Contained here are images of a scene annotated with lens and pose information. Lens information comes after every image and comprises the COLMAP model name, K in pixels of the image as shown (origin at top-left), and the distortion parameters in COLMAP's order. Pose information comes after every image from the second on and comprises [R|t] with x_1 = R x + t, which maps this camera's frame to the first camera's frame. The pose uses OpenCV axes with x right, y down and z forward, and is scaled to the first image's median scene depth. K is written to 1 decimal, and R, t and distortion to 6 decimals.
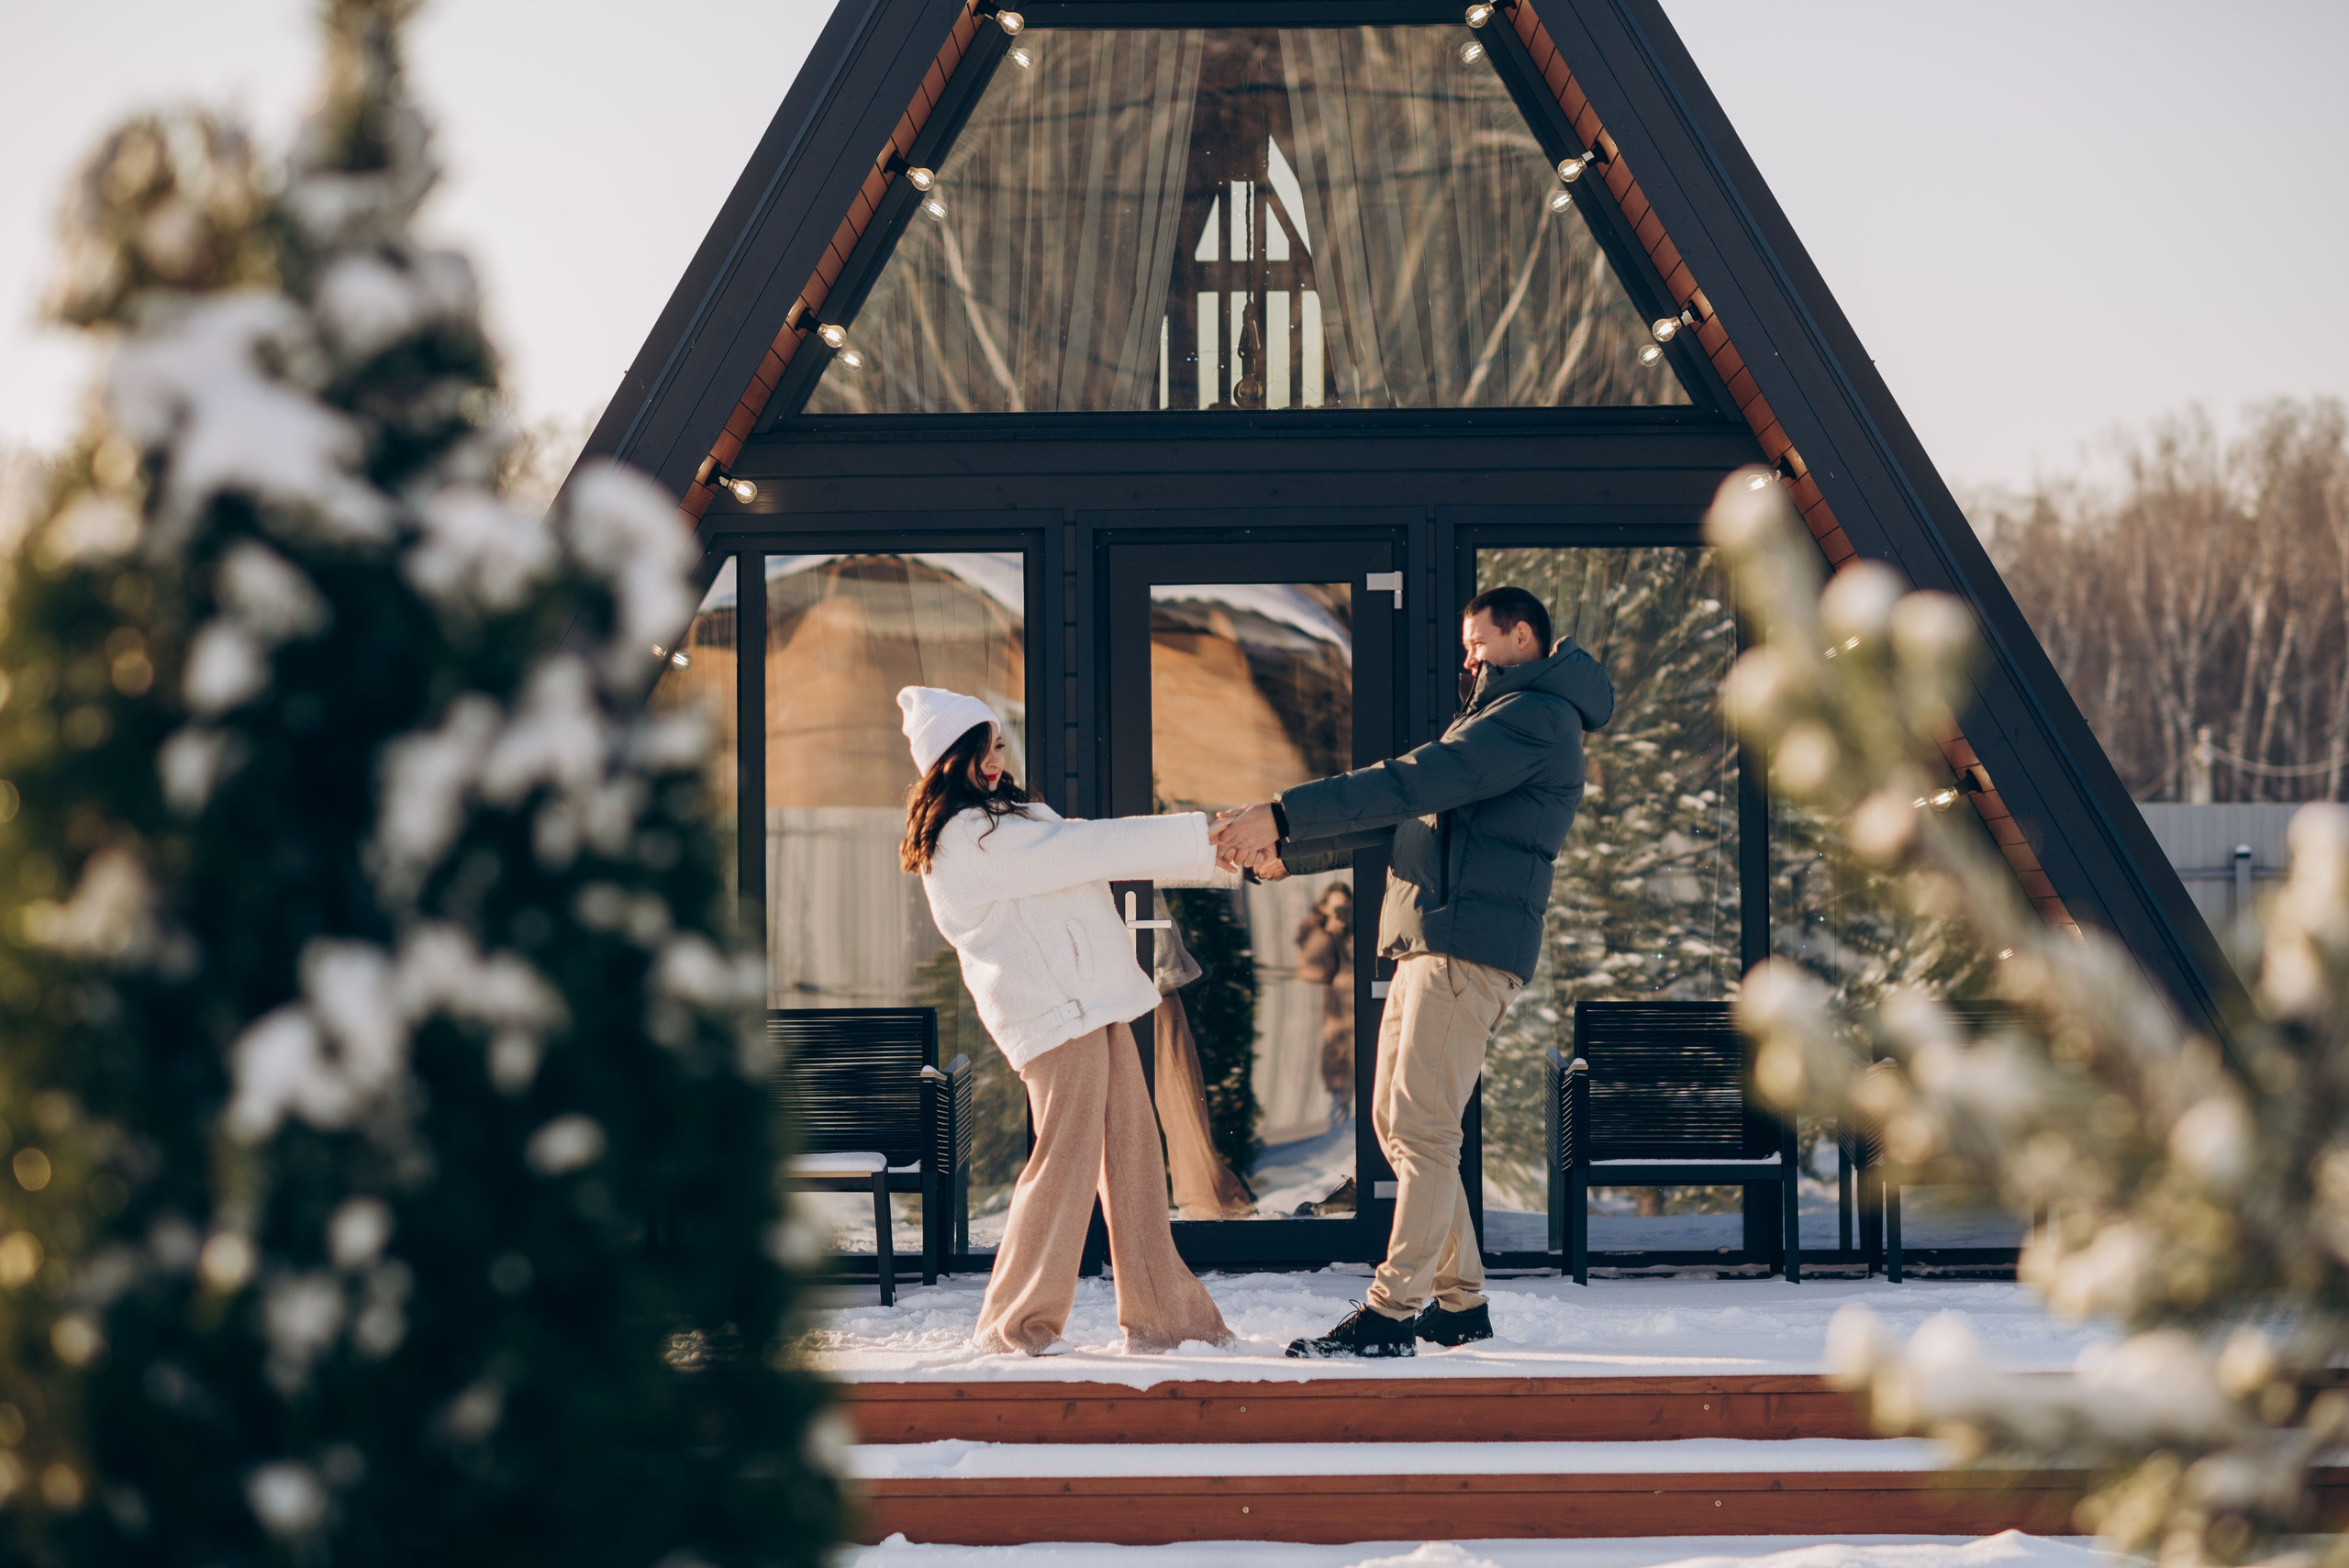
lens RADIAL K [[5748.1, 0, 1174.5], [0, 5748.1, 784.0], [0, 0, 1]] dist [0.063474, -2.052592]
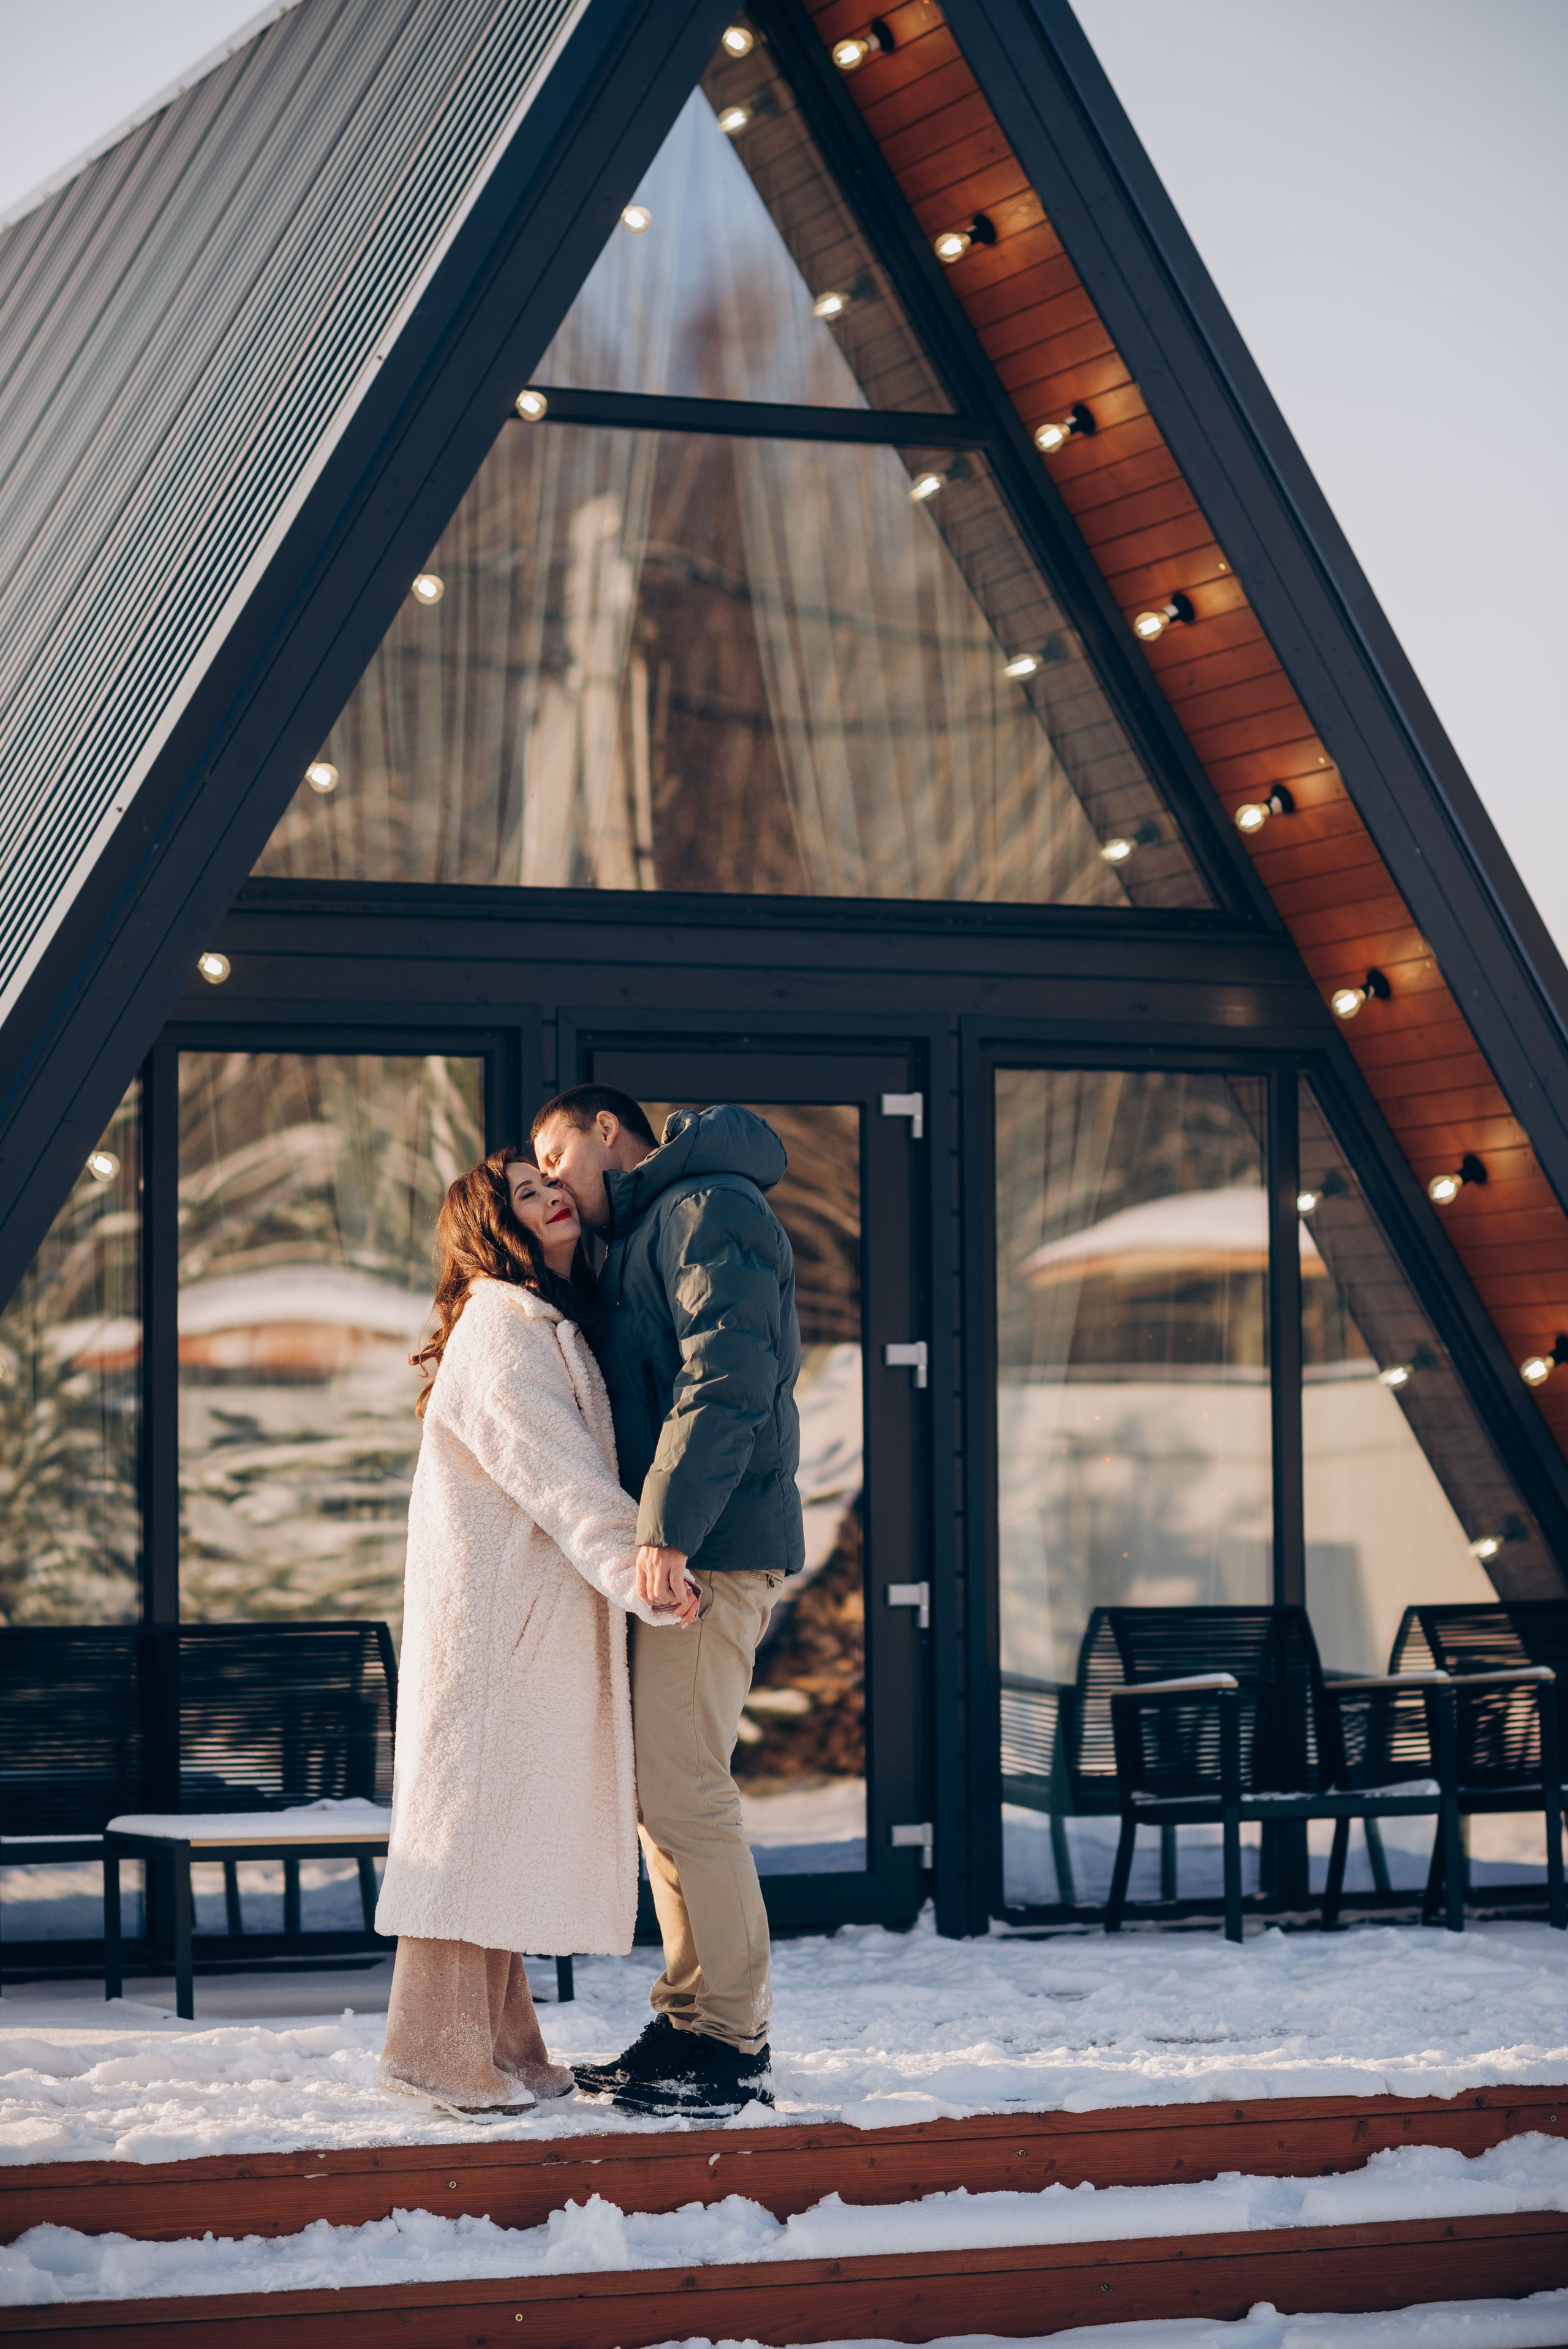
lens RADIAL K [[5779.7, 0, 784.0], [0, 5779.7, 1174.5], [0, 0, 1]] dist [-0.091596, -0.034585]
pose [[0.916675, 0.022231, 0.399014, -0.317724], [-0.007185, 0.999207, -0.039164, 0.007972], [-0.399568, 0.033034, 0.916108, 0.241608]]
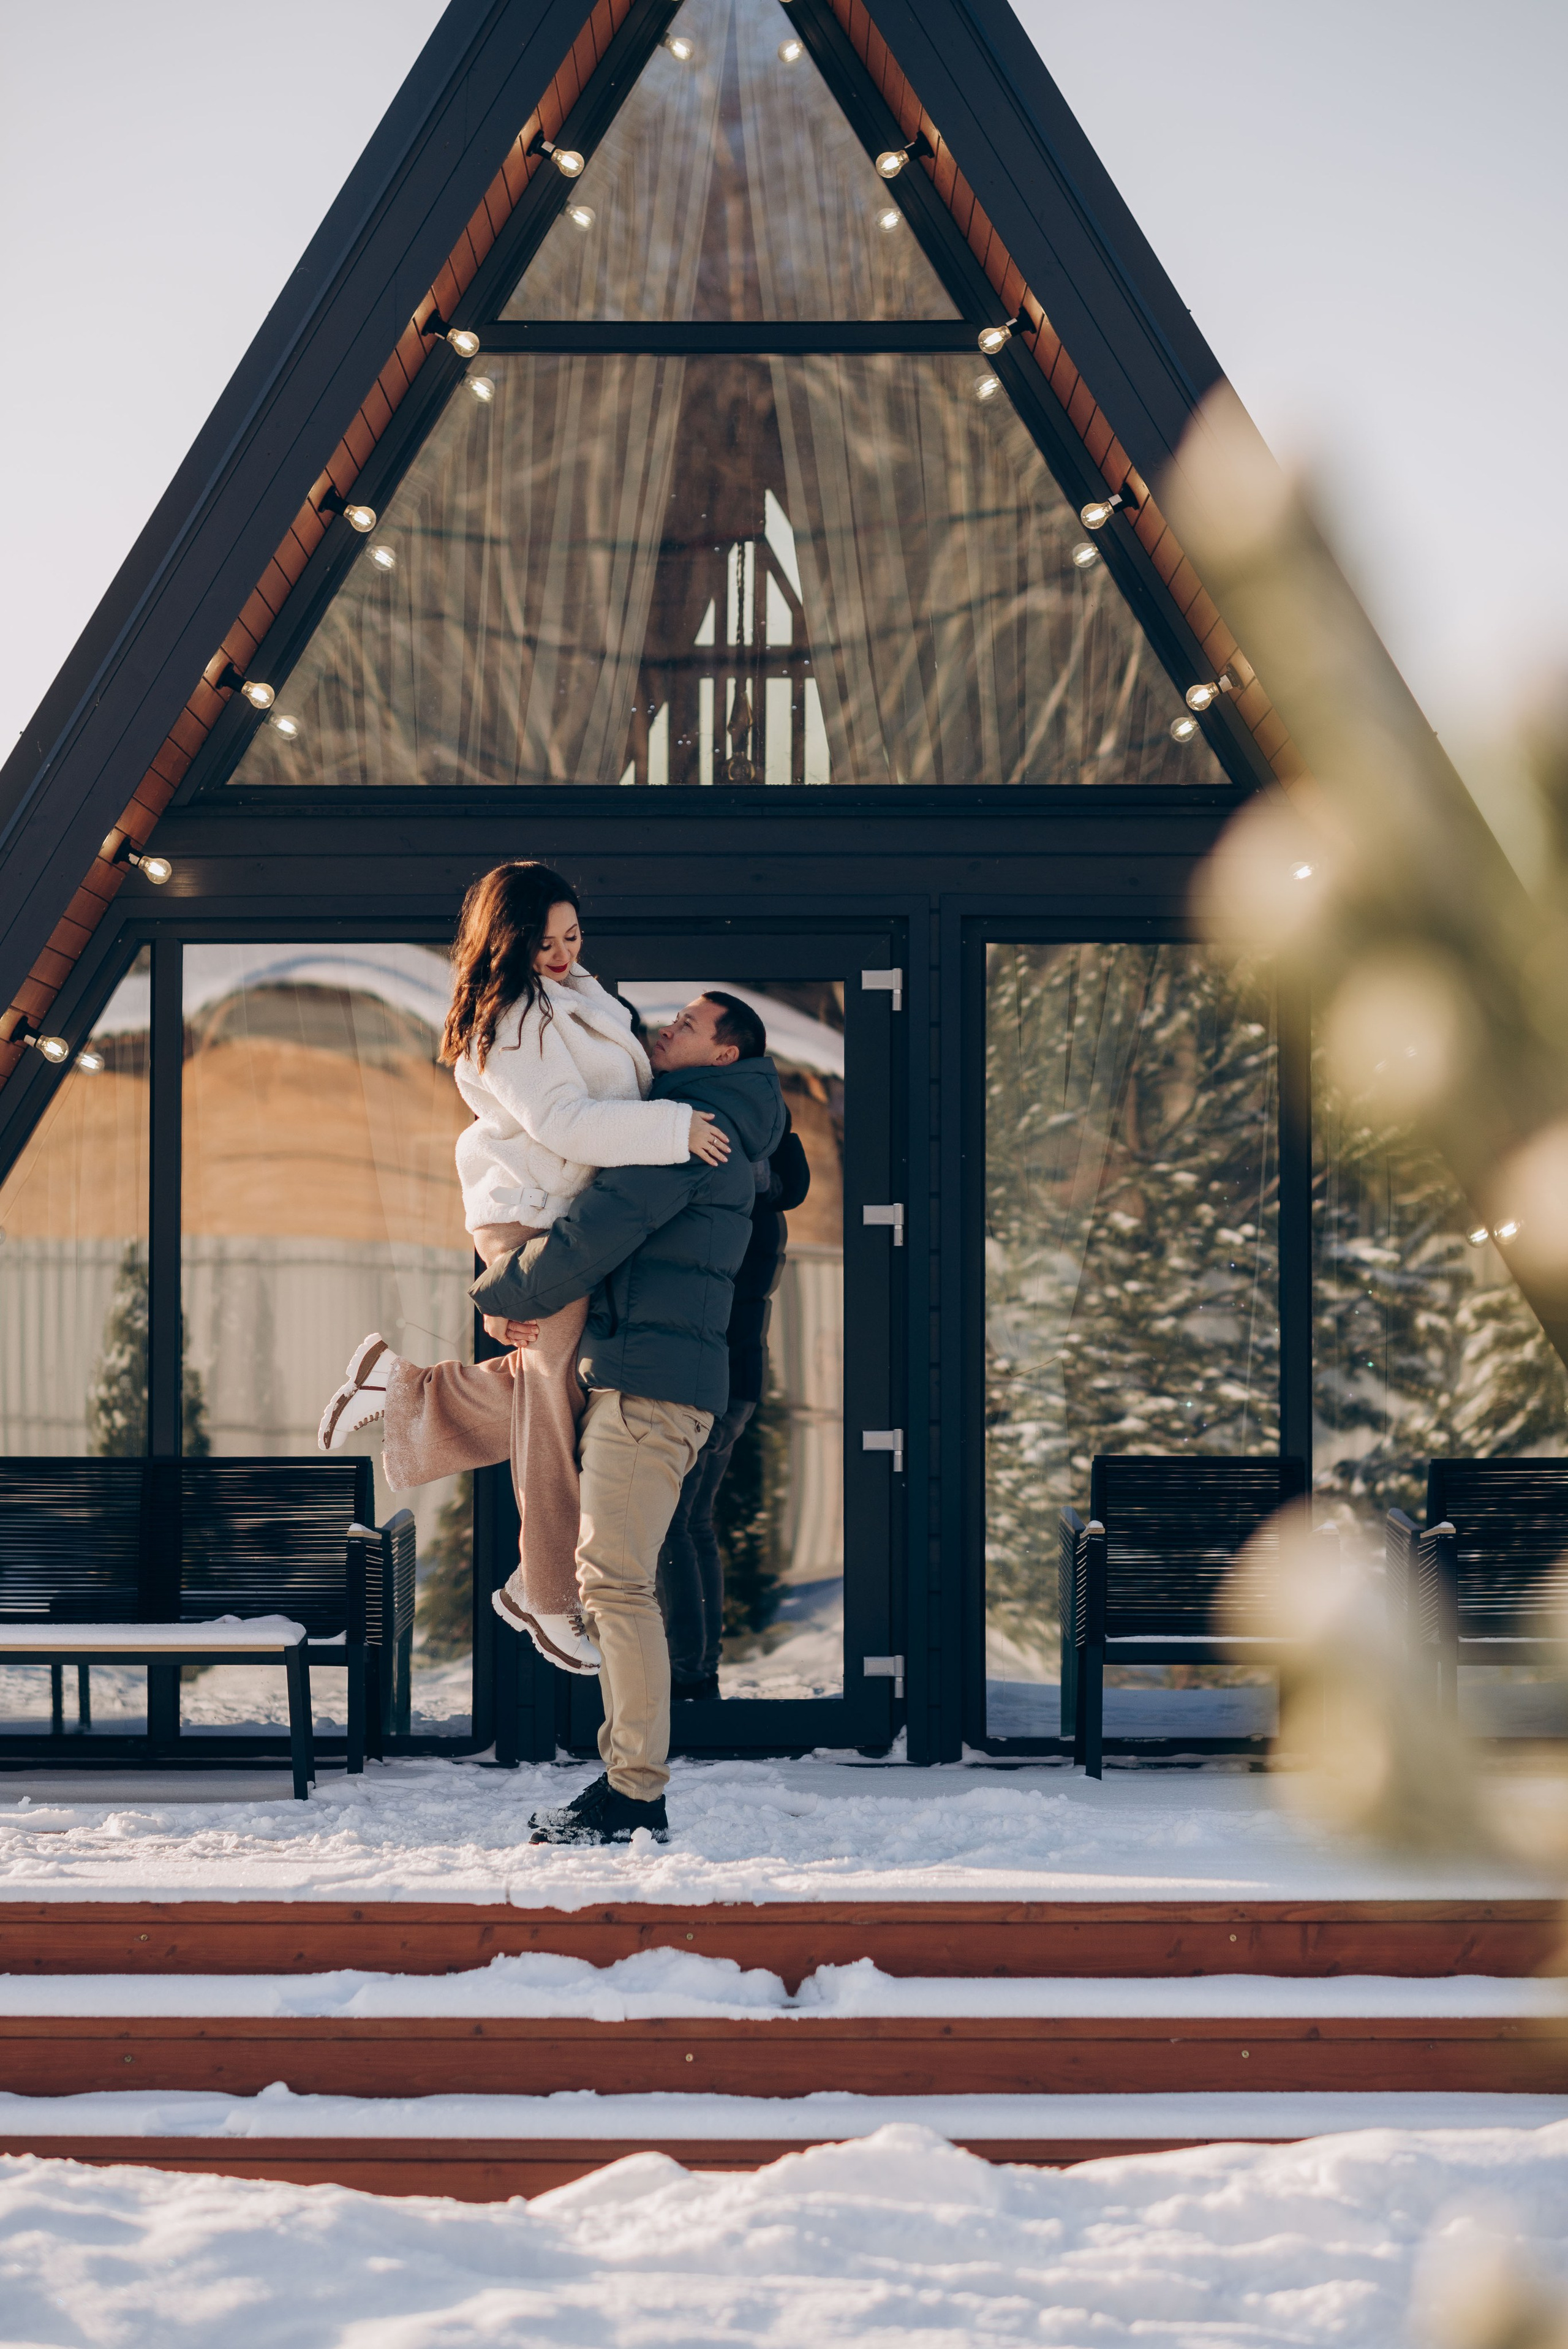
lens RADIAL K [[5748.3, 0, 780.6], [0, 5748.3, 1241.4], [0, 0, 1]] dist [0.063474, -2.052592]
pose [[0.999904, 0.008956, 0.010617, 0.012047], [-0.008998, 0.999952, 0.003951, 0.001730], [-0.010582, -0.004046, 0.999936, 0.115569]]
